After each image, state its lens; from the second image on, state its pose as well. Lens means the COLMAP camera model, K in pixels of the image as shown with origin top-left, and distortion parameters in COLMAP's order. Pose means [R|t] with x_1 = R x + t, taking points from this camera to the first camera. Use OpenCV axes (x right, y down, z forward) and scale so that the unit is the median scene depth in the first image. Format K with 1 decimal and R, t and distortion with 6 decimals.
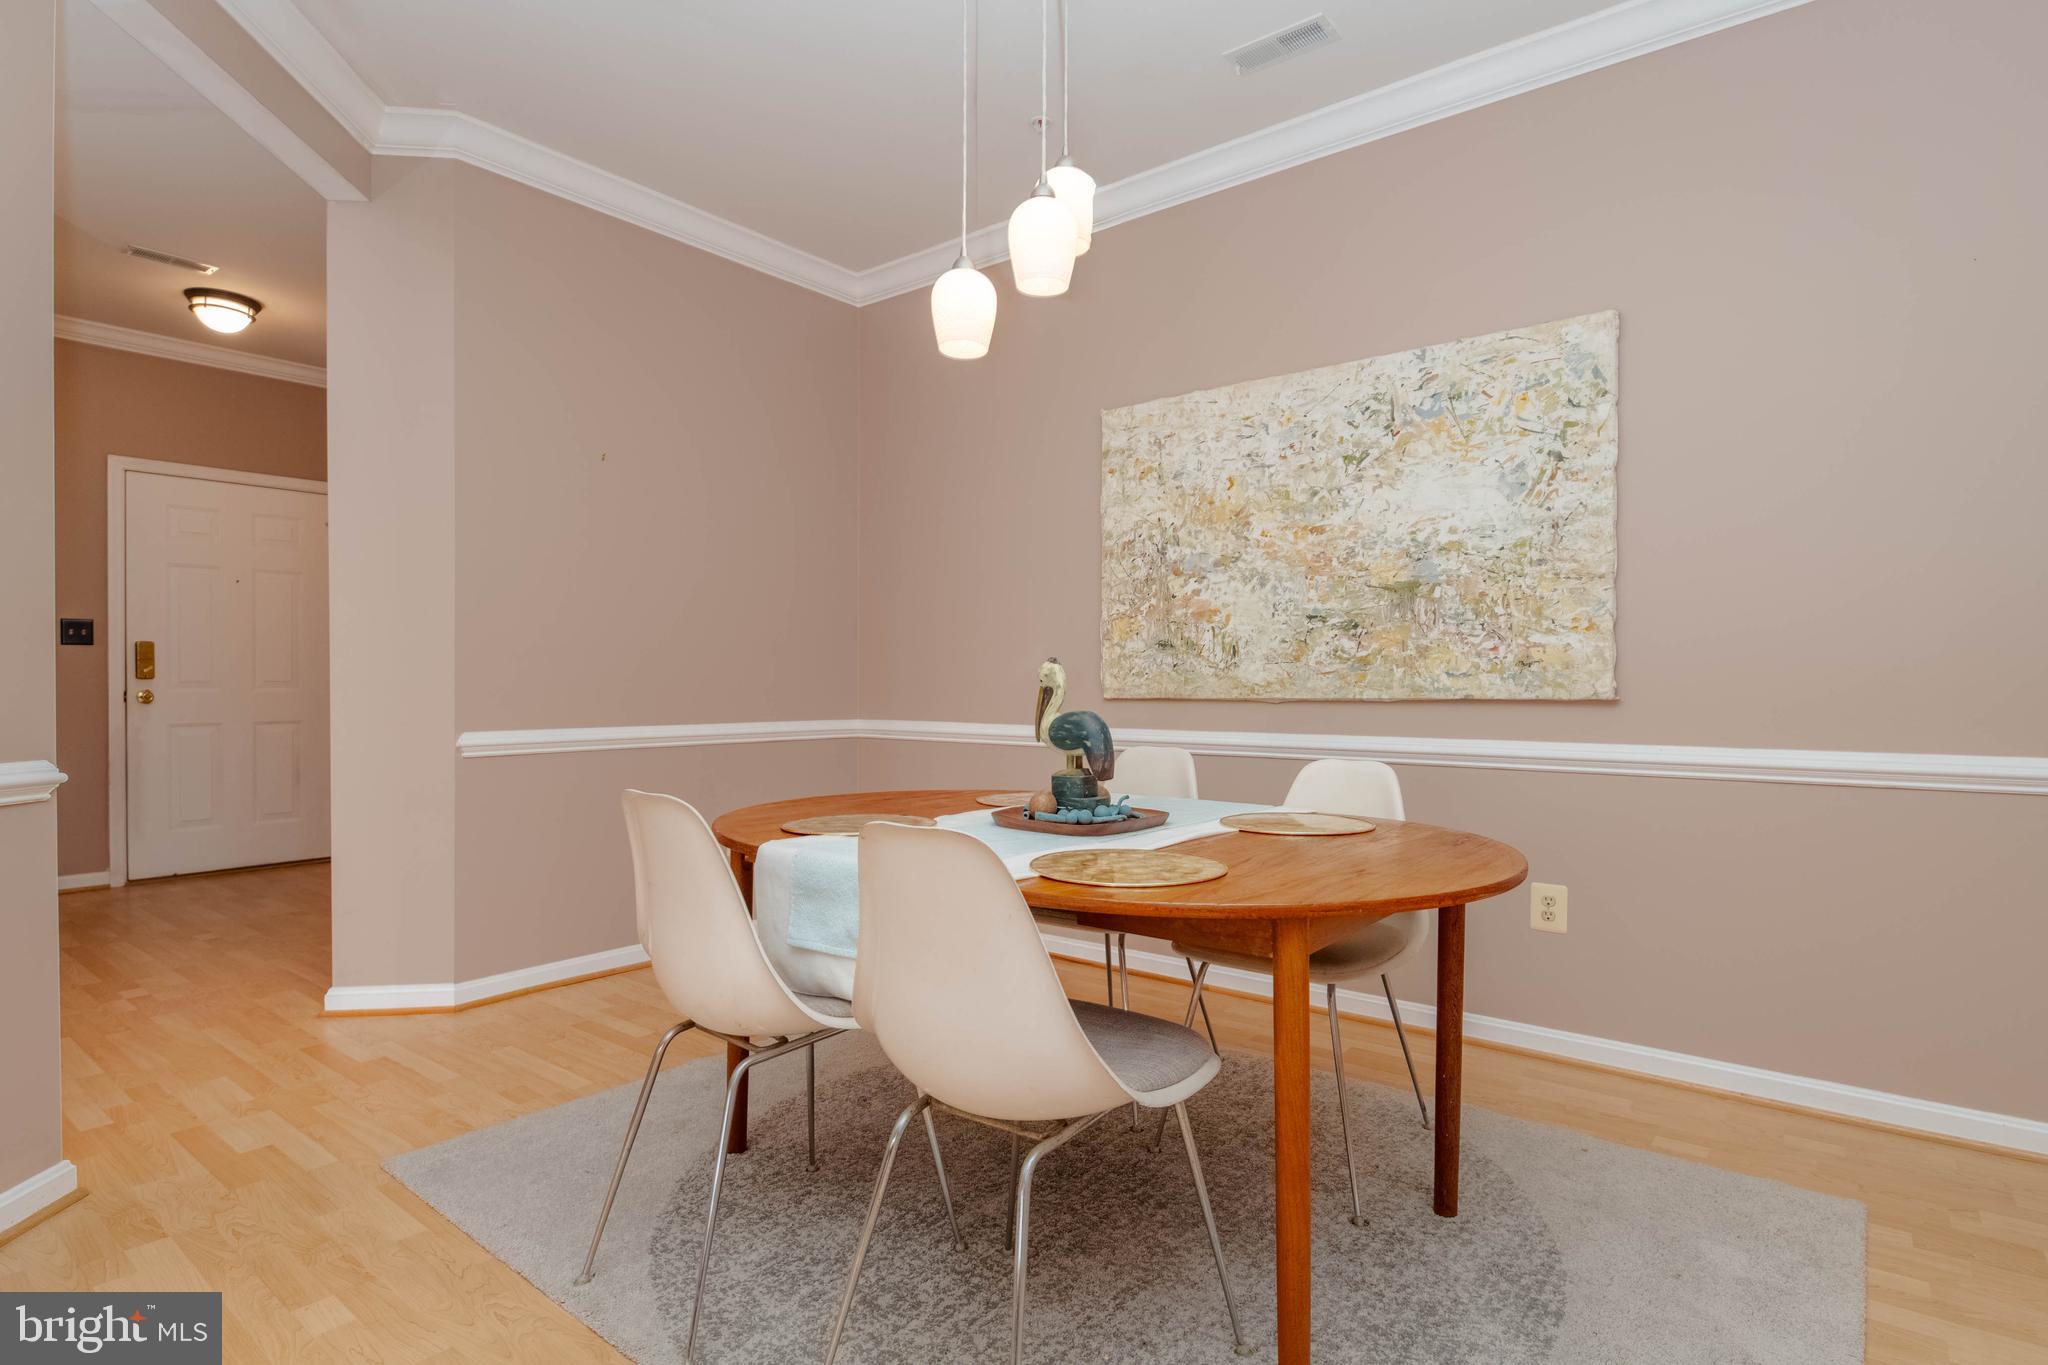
lens RADIAL K [[1044.2, 0, 1009.0], [0, 1044.2, 696.1], [0, 0, 1]] dist [0.018310, -0.001005]
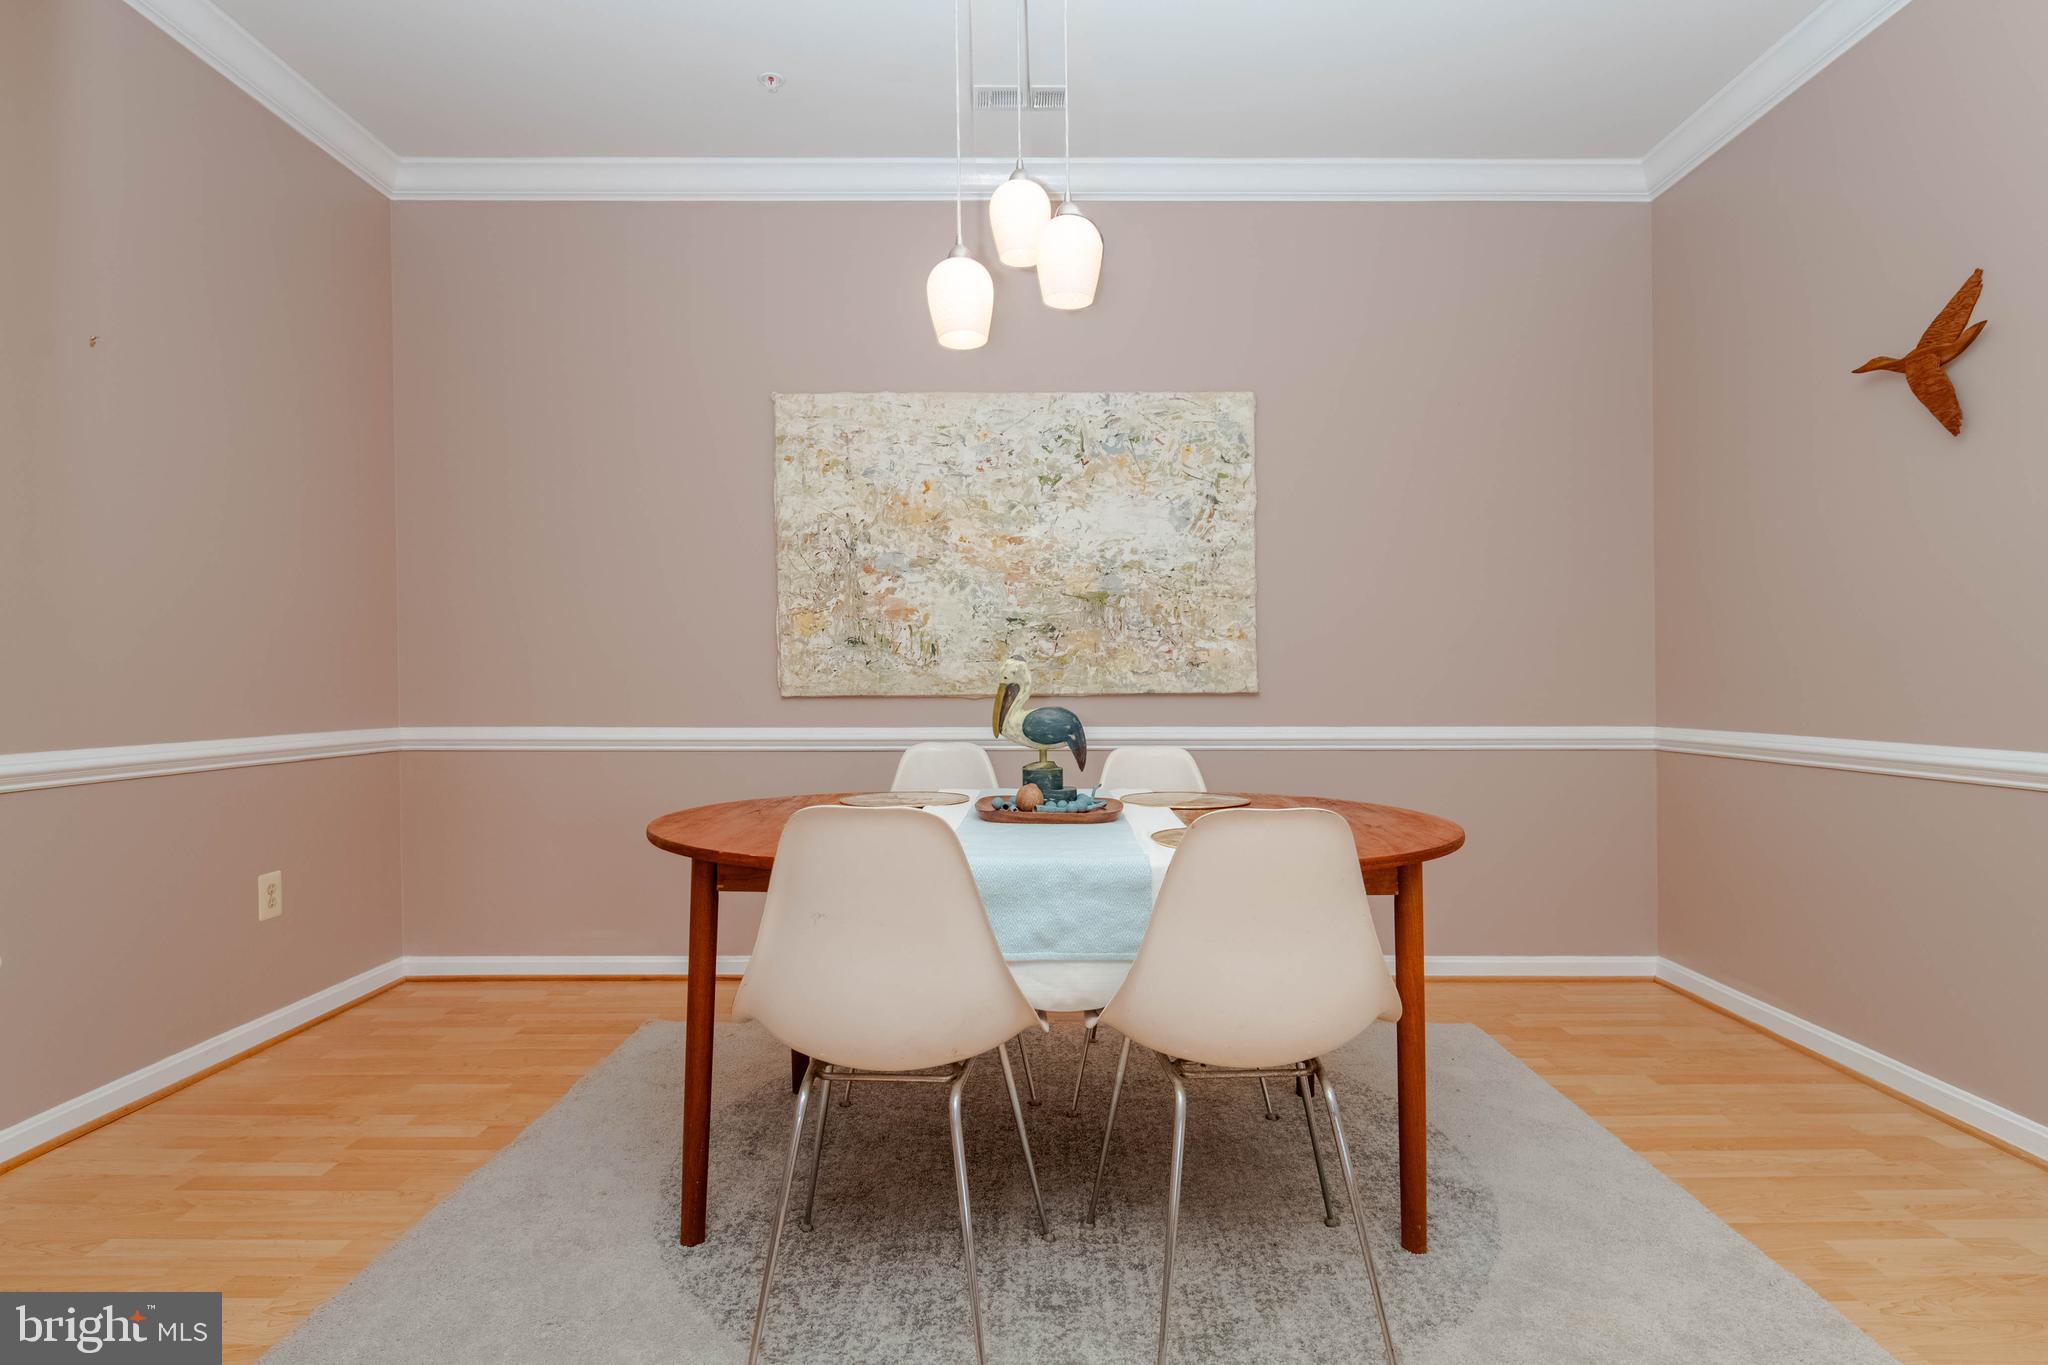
lens RADIAL K [[1044.2, 0, 1069.3], [0, 1044.2, 704.3], [0, 0, 1]] dist [0.018310, -0.001005]
pose [[0.790110, -0.016525, 0.612742, -0.346151], [0.008943, 0.999841, 0.015433, -0.003383], [-0.612900, -0.006714, 0.790132, 0.101138]]
